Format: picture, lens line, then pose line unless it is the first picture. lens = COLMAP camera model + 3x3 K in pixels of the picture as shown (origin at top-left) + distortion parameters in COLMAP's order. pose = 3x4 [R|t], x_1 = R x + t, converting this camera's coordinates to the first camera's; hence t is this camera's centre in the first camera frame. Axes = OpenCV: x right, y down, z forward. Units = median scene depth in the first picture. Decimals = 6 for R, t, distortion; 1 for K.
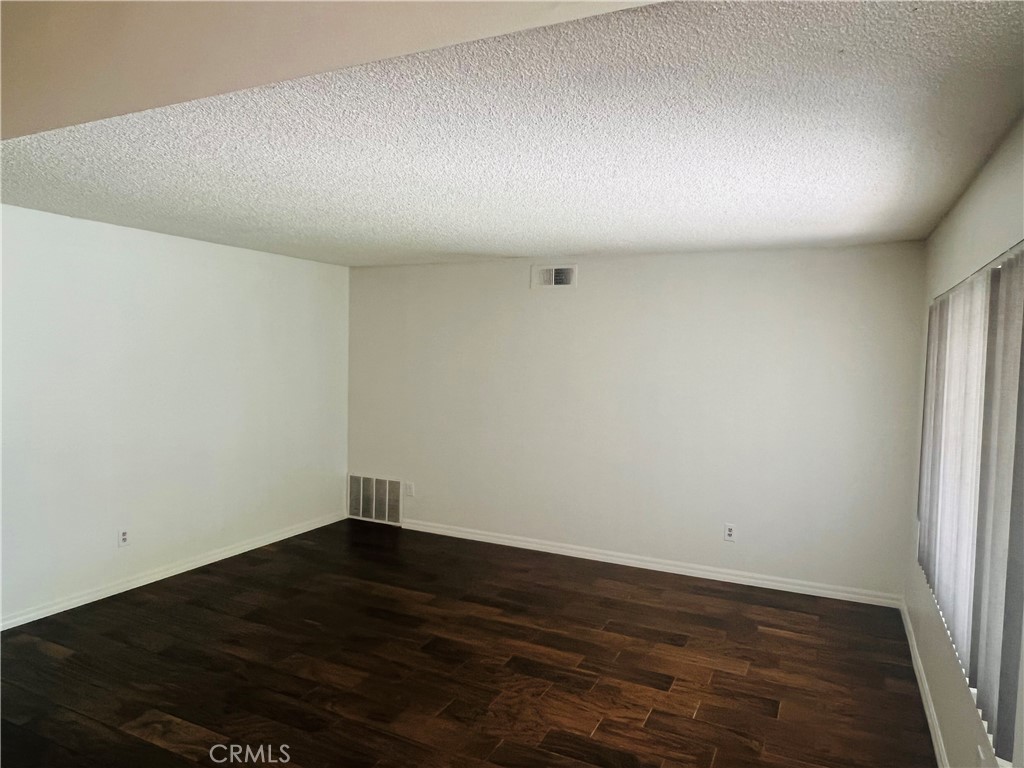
lens RADIAL K [[661.6, 0, 510.1], [0, 661.6, 385.8], [0, 0, 1]] dist [-0.000694, 0.001219]
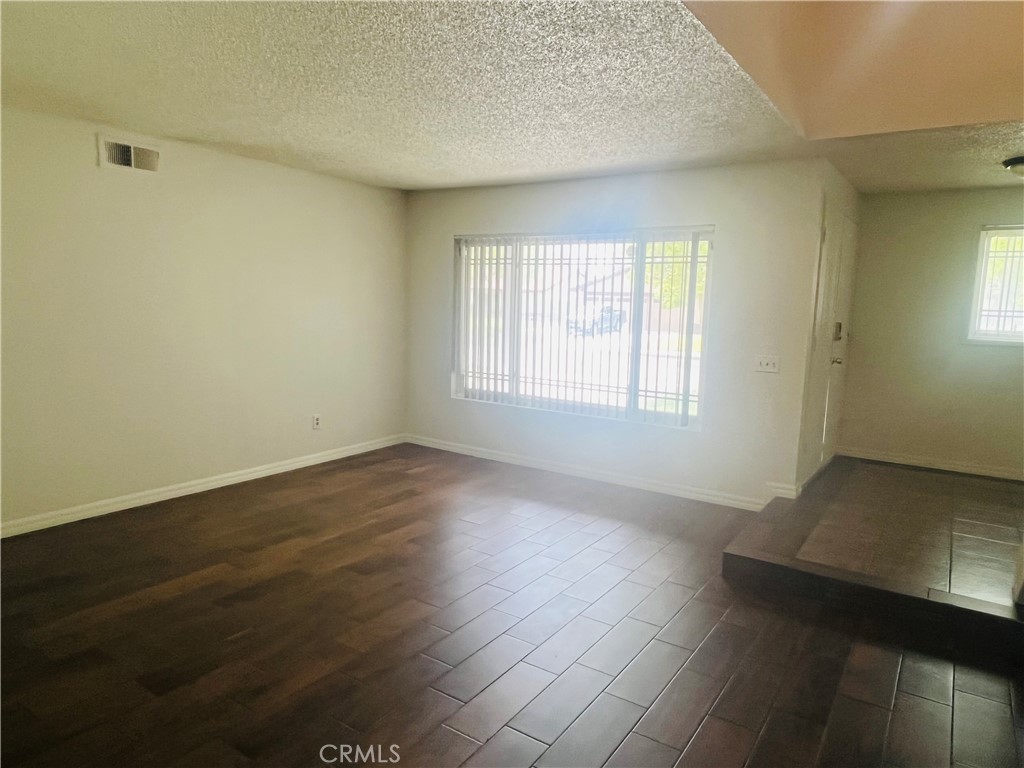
lens RADIAL K [[661.6, 0, 511.8], [0, 661.6, 384.1], [0, 0, 1]] dist [-0.000694, 0.001219]
pose [[0.143251, -0.147767, 0.978593, -0.848859], [0.023345, 0.989020, 0.145924, -0.005328], [-0.989411, 0.001942, 0.145127, 0.562295]]
